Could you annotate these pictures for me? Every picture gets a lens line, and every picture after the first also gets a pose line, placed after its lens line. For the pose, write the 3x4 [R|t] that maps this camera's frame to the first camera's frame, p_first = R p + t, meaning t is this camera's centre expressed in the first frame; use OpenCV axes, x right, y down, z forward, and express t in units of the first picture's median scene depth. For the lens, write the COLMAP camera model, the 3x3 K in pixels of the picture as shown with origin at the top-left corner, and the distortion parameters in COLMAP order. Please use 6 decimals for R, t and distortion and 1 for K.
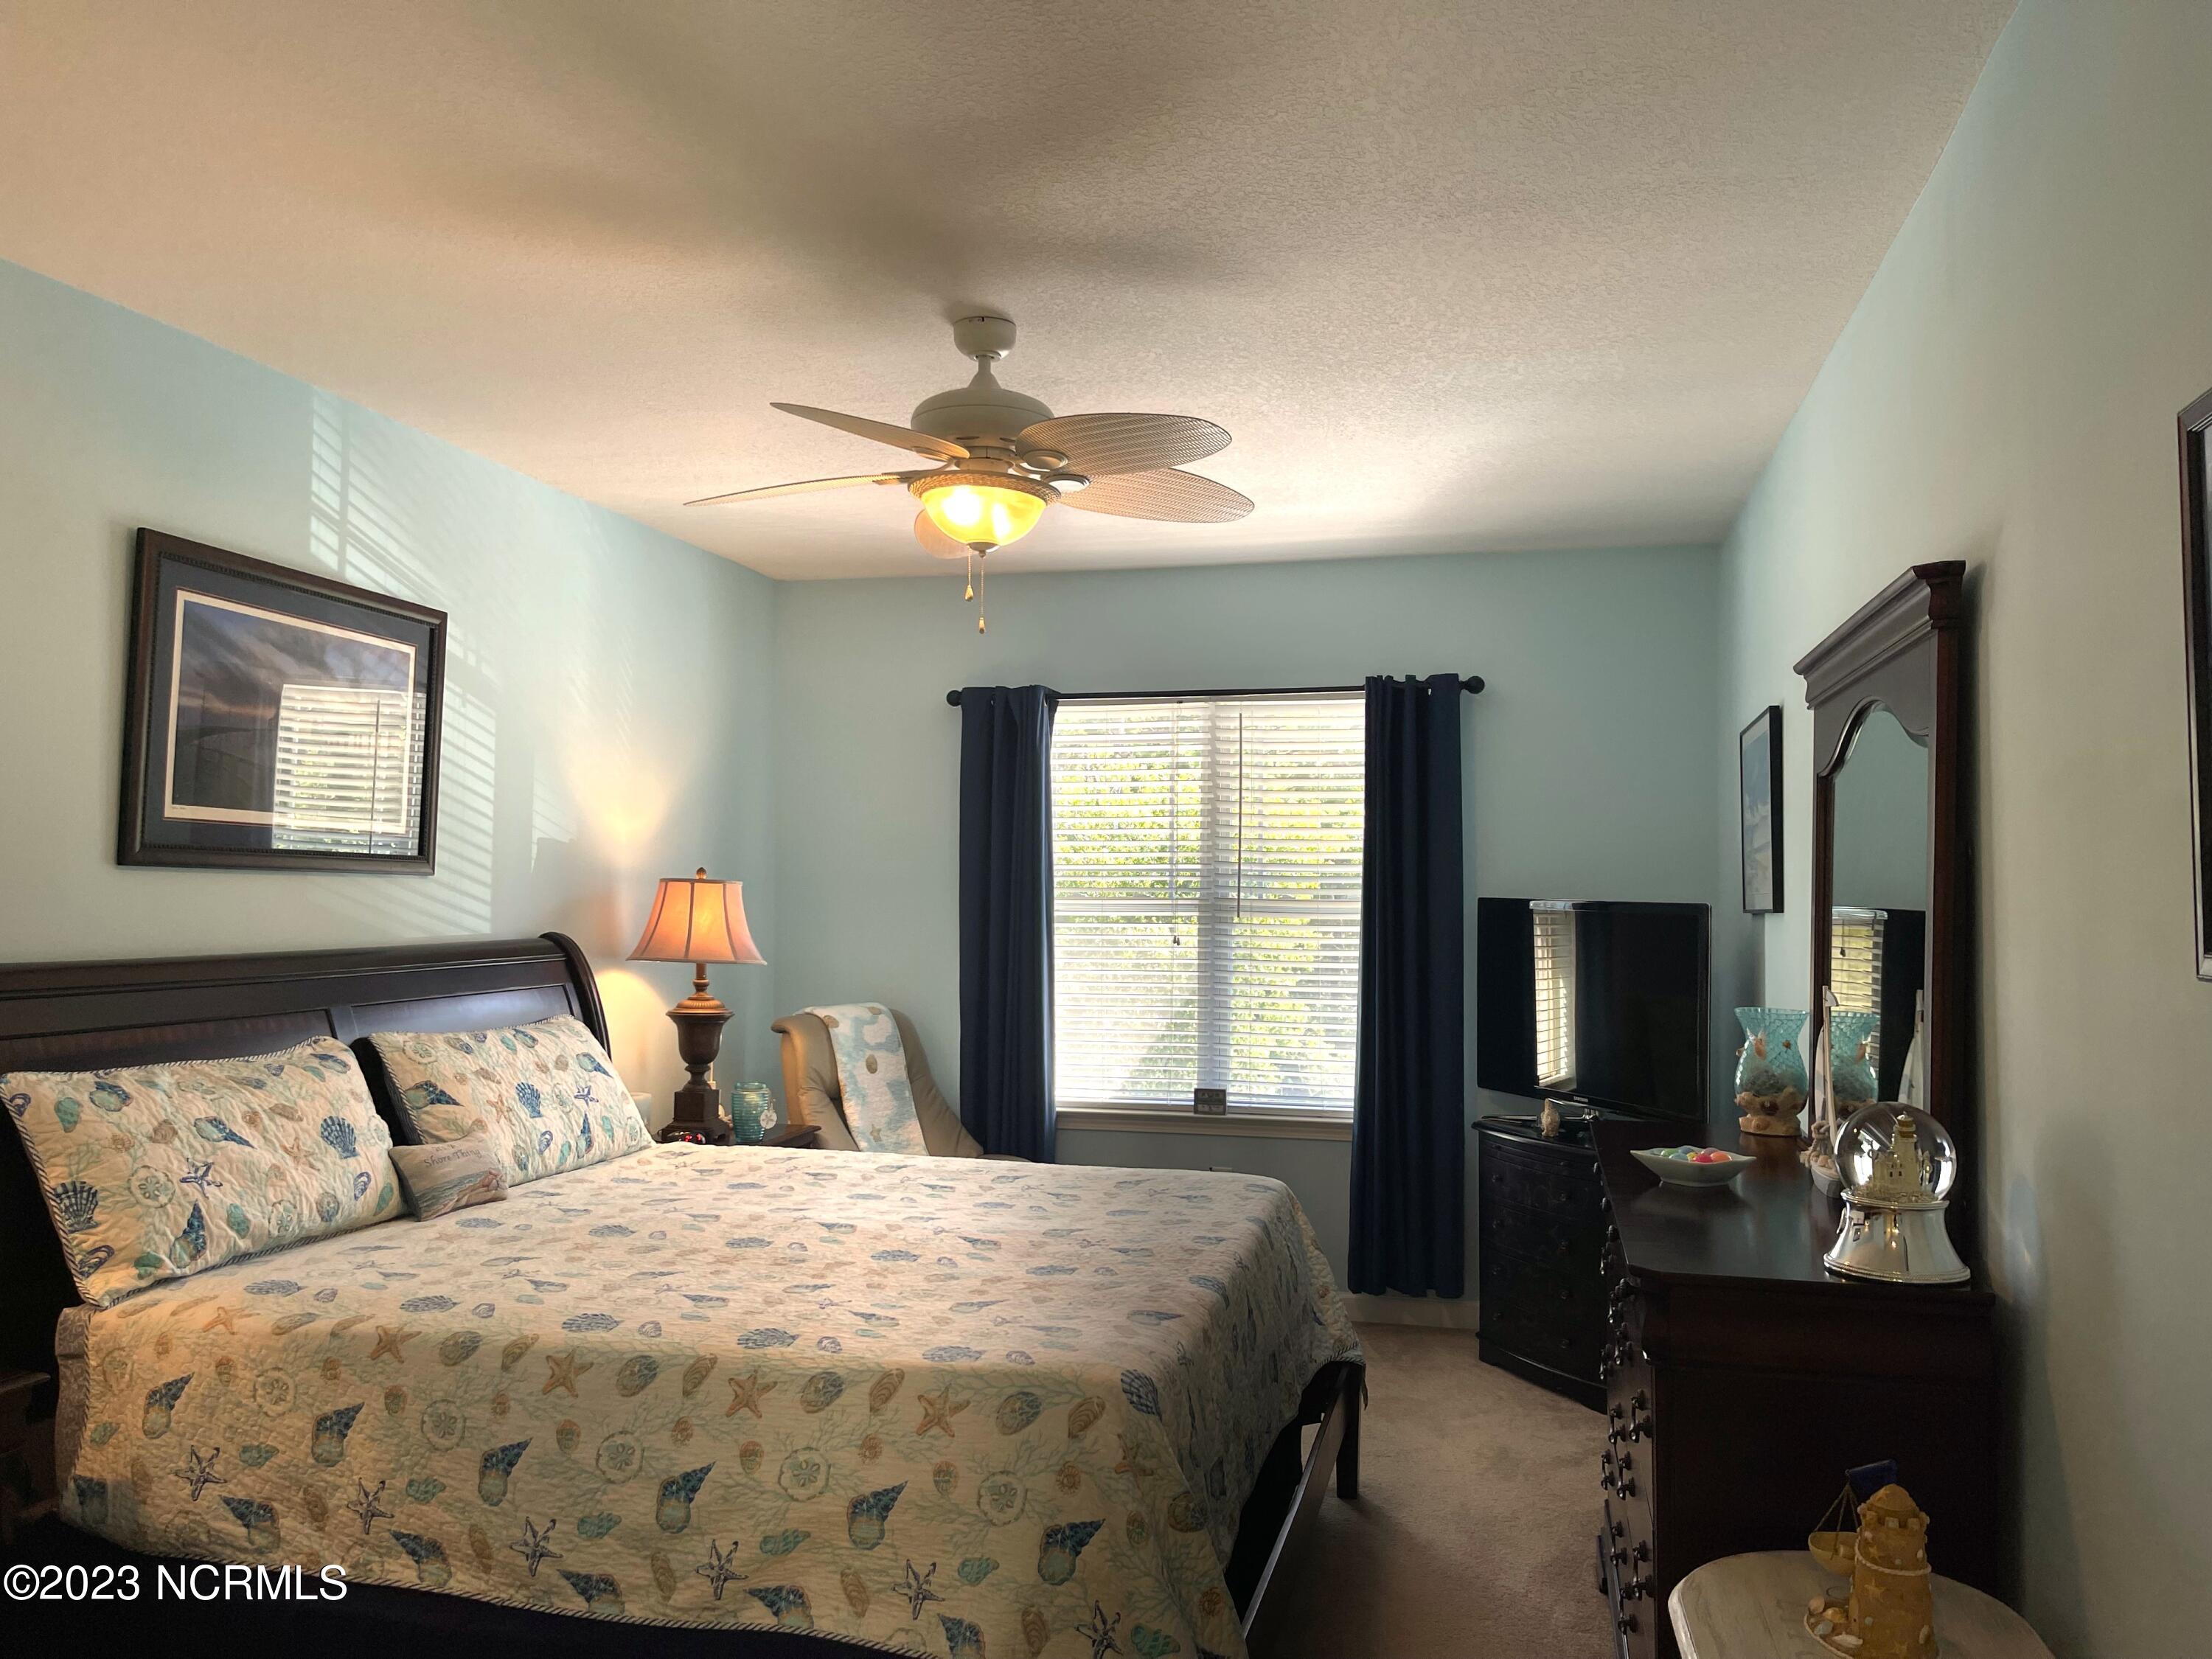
lens RADIAL K [[1655.9, 0, 1101.8], [0, 1655.9, 824.1], [0, 0, 1]] dist [-0.003276, -0.000145]
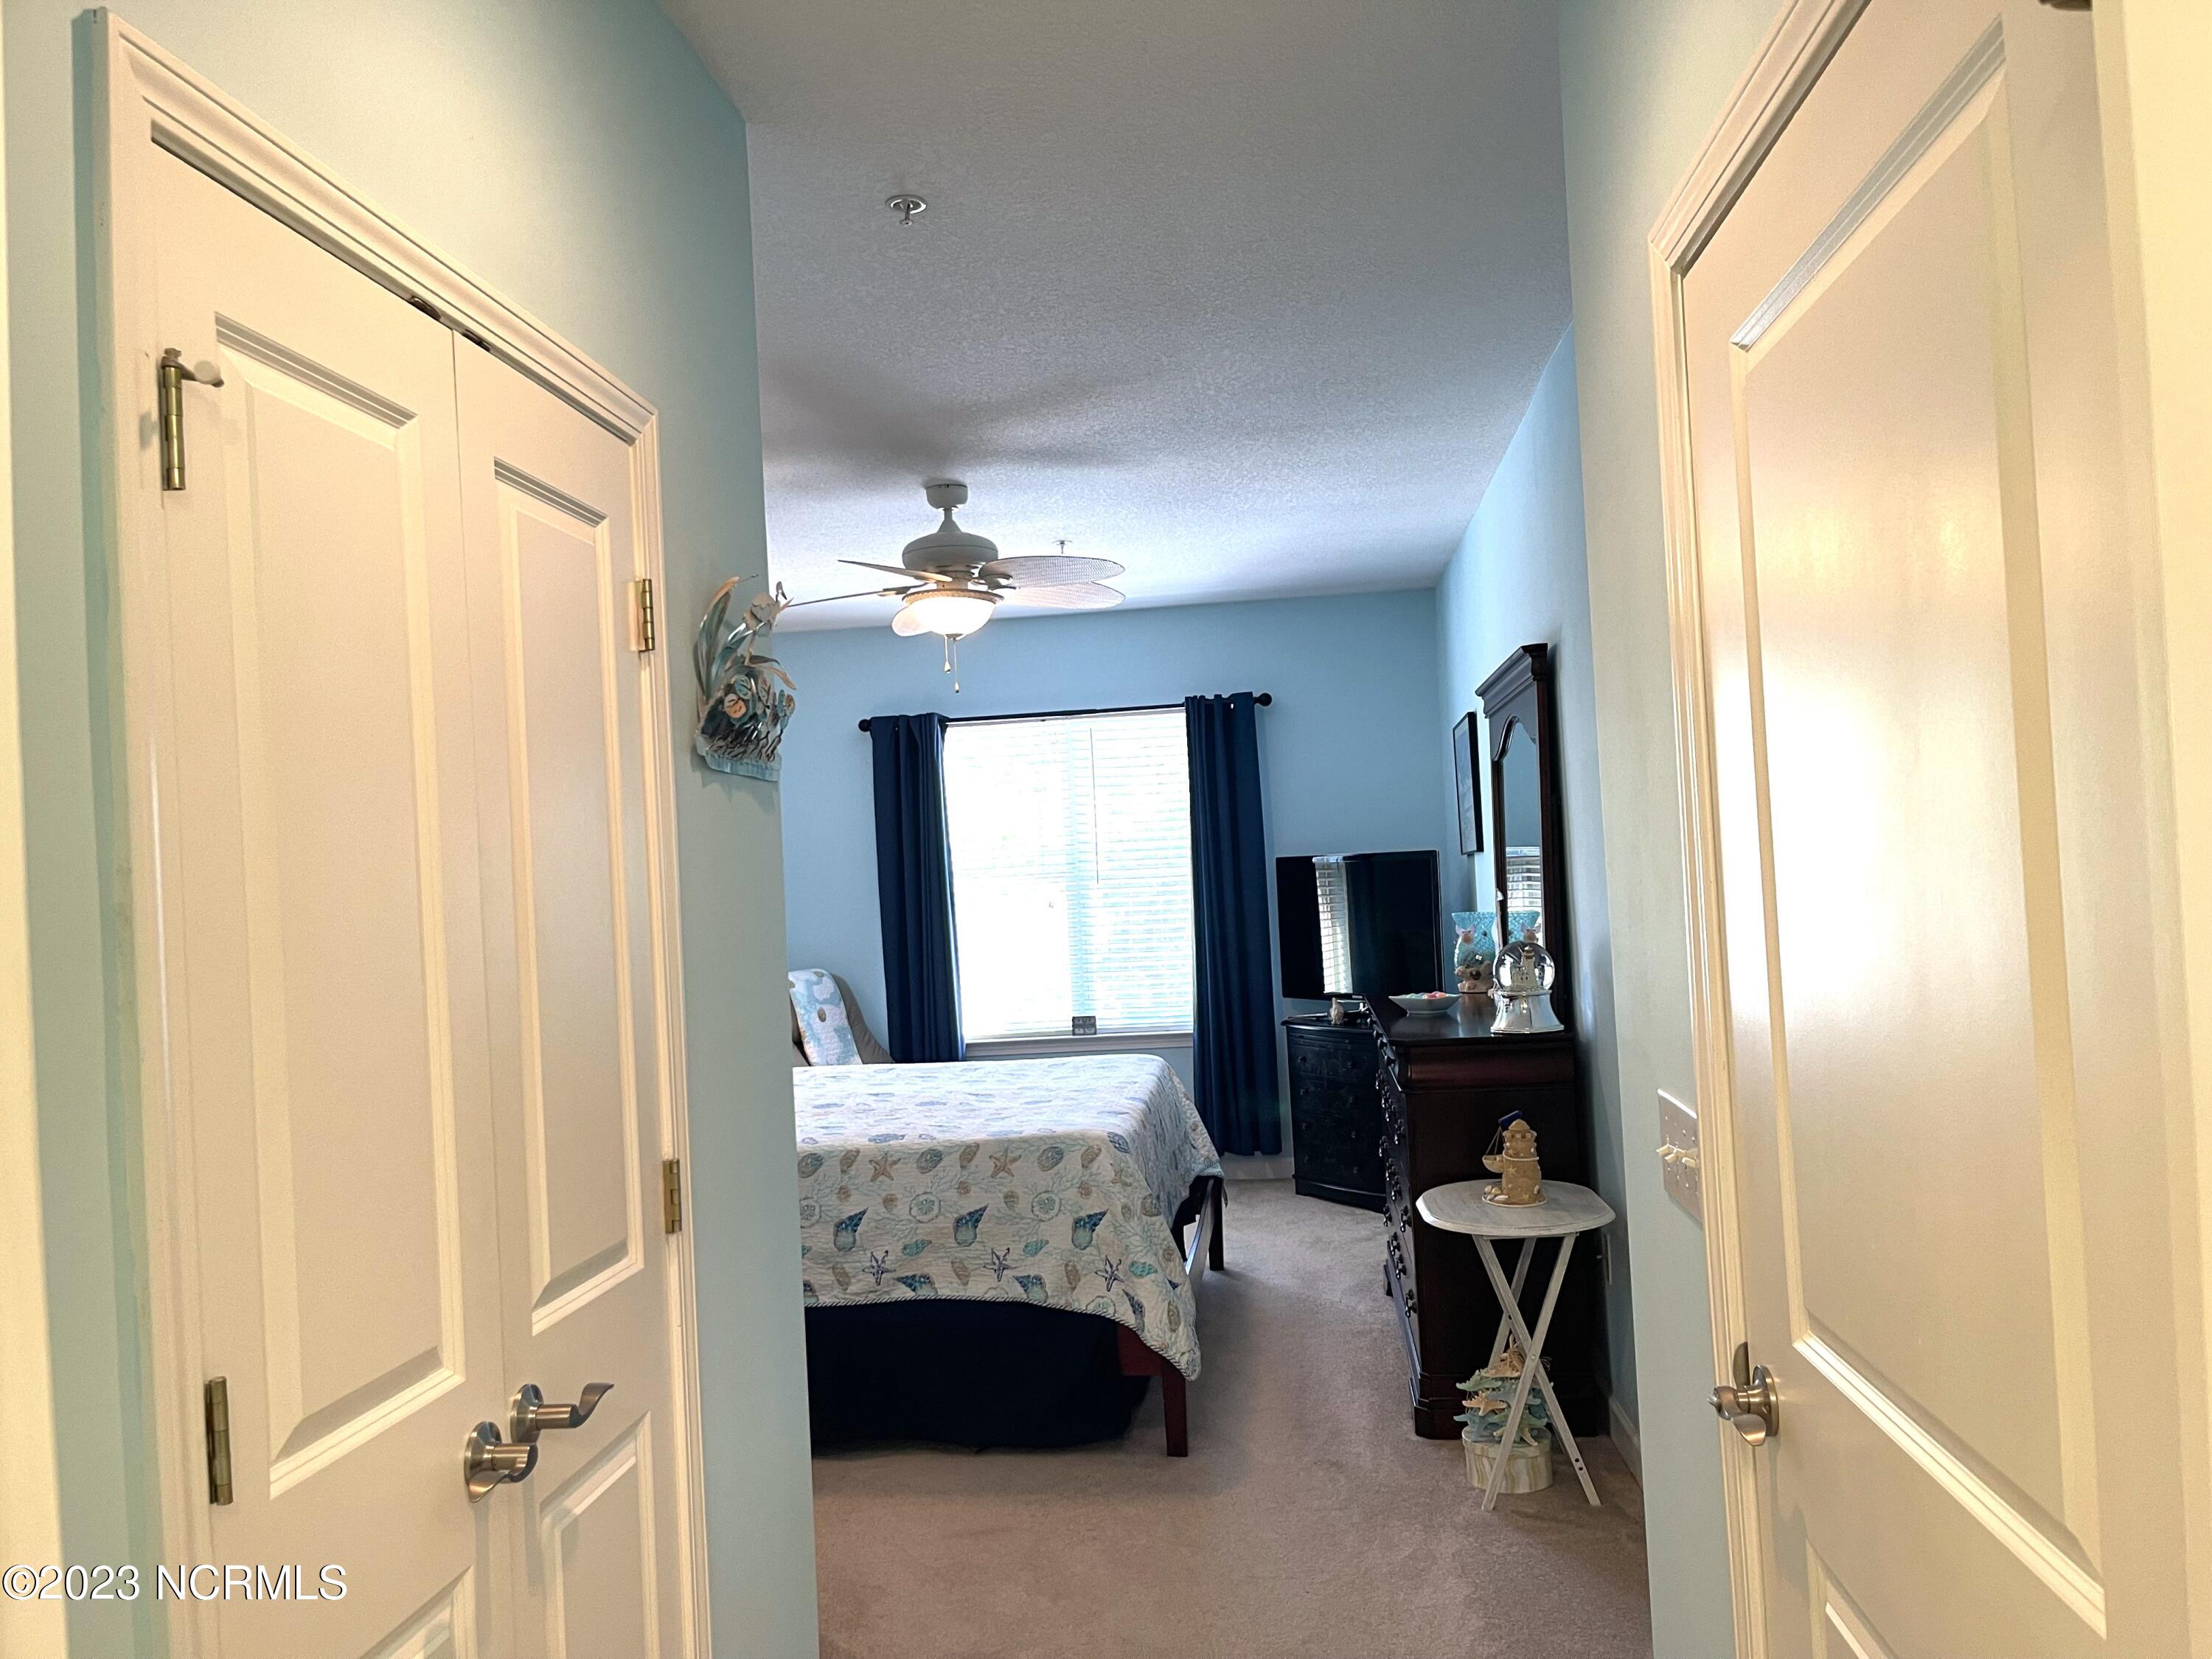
lens RADIAL K [[1656.6, 0, 1106.5], [0, 1656.6, 838.5], [0, 0, 1]] dist [0.003305, -0.001393]
pose [[0.988761, -0.056512, 0.138411, -0.152569], [0.054827, 0.998368, 0.015958, -0.000206], [-0.139087, -0.008190, 0.990246, -0.508967]]
